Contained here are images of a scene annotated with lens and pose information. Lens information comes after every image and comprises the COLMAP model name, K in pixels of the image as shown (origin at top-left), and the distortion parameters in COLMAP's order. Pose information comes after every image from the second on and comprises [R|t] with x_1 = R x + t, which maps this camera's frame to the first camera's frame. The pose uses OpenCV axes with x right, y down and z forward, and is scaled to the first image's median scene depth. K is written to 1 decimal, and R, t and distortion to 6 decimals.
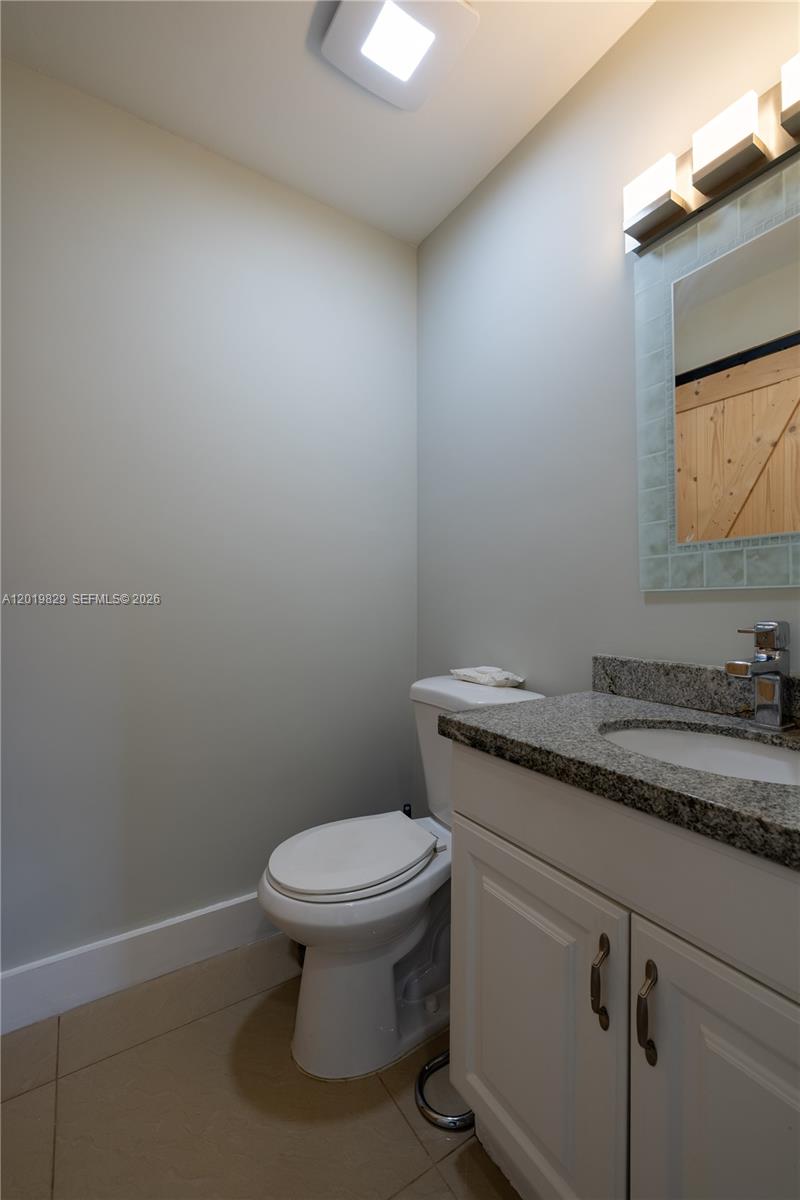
lens RADIAL K [[518.7, 0, 413.9], [0, 518.7, 595.0], [0, 0, 1]] dist [0.001690, -0.000025]
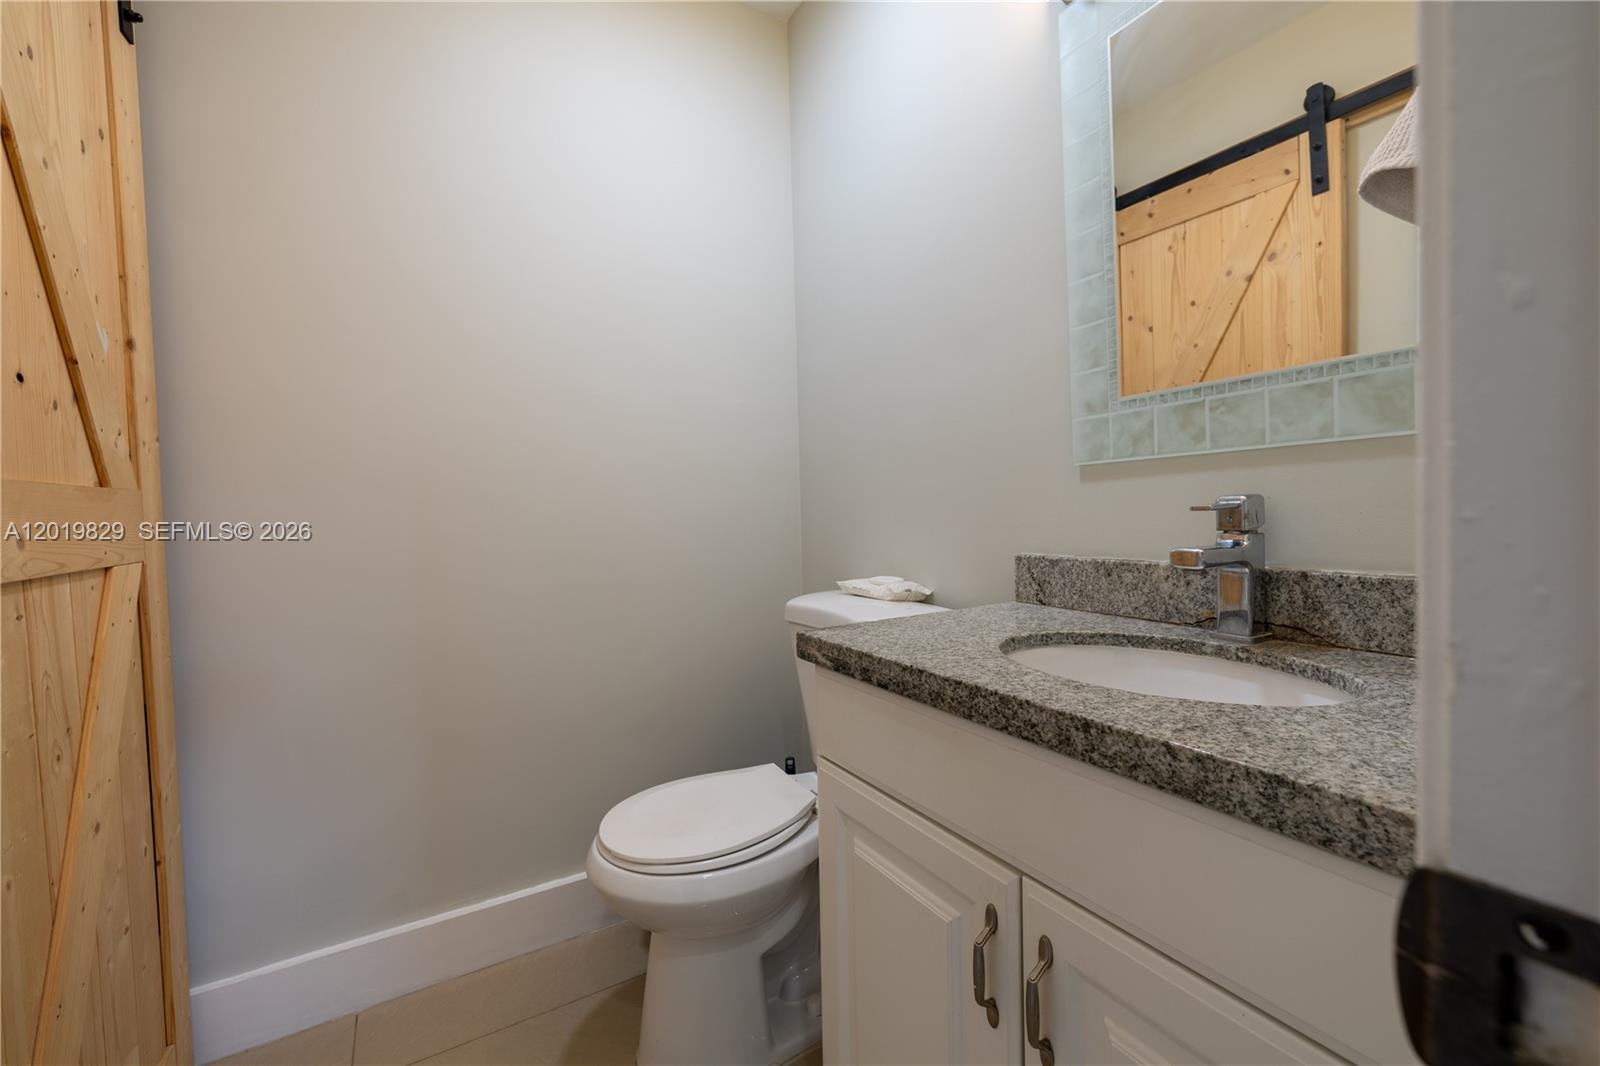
lens RADIAL K [[676.8, 0, 795.6], [0, 676.8, 523.3], [0, 0, 1]] dist [0.000375, 0.000056]
pose [[0.998182, -0.026301, -0.054226, 0.112539], [0.028128, 0.999053, 0.033197, 0.040849], [0.053301, -0.034662, 0.997977, 0.011395]]
